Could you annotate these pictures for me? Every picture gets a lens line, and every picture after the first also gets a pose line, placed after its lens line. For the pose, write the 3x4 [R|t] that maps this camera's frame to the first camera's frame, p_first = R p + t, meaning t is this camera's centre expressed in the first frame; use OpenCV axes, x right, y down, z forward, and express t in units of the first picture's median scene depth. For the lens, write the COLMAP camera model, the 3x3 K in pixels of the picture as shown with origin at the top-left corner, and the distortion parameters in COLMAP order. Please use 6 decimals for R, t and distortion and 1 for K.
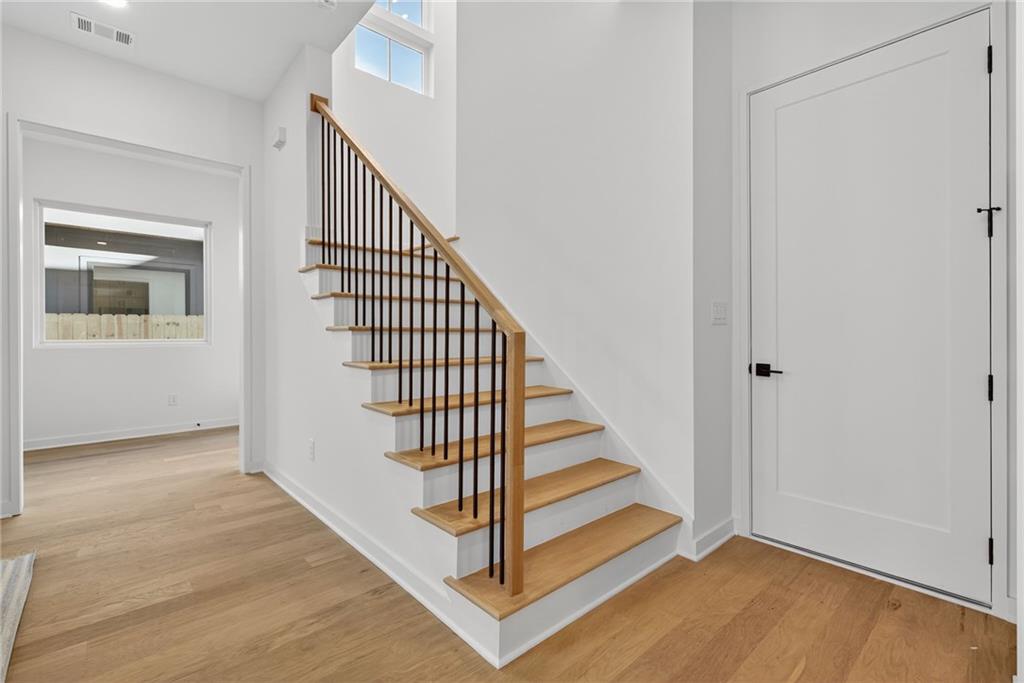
lens RADIAL K [[457.6, 0, 509.4], [0, 457.6, 356.0], [0, 0, 1]] dist [0.000704, 0.000066]
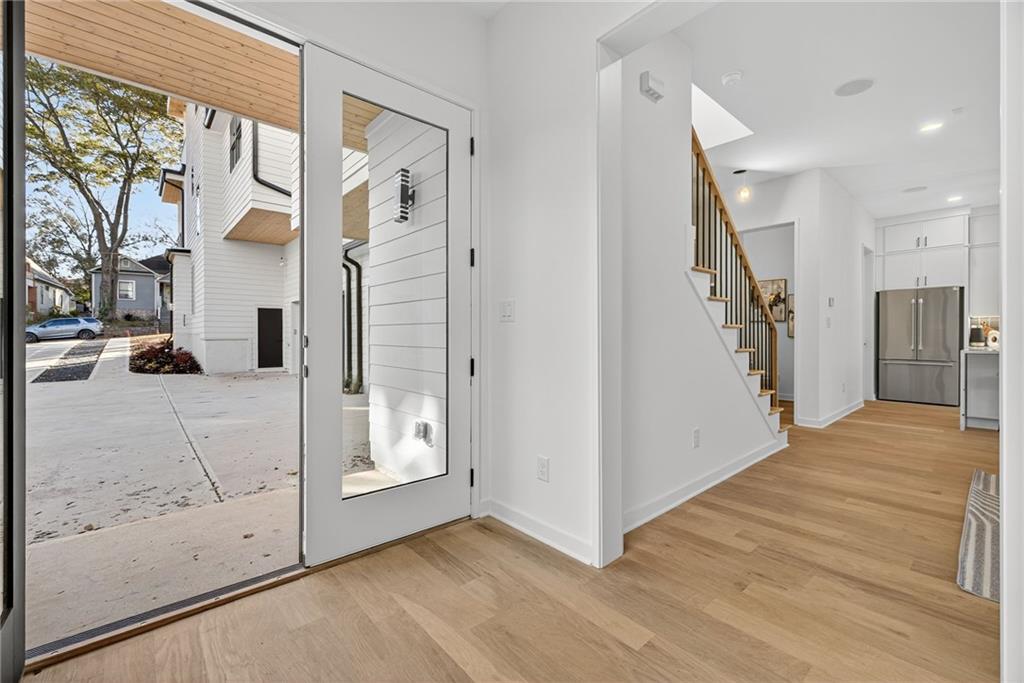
lens RADIAL K [[427.2, 0, 509.9], [0, 427.2, 332.7], [0, 0, 1]] dist [0.003576, 0.000748]
pose [[0.007284, 0.001848, 0.999972, -1.648460], [0.053819, 0.998548, -0.002237, -0.076570], [-0.998524, 0.053834, 0.007174, 1.610662]]
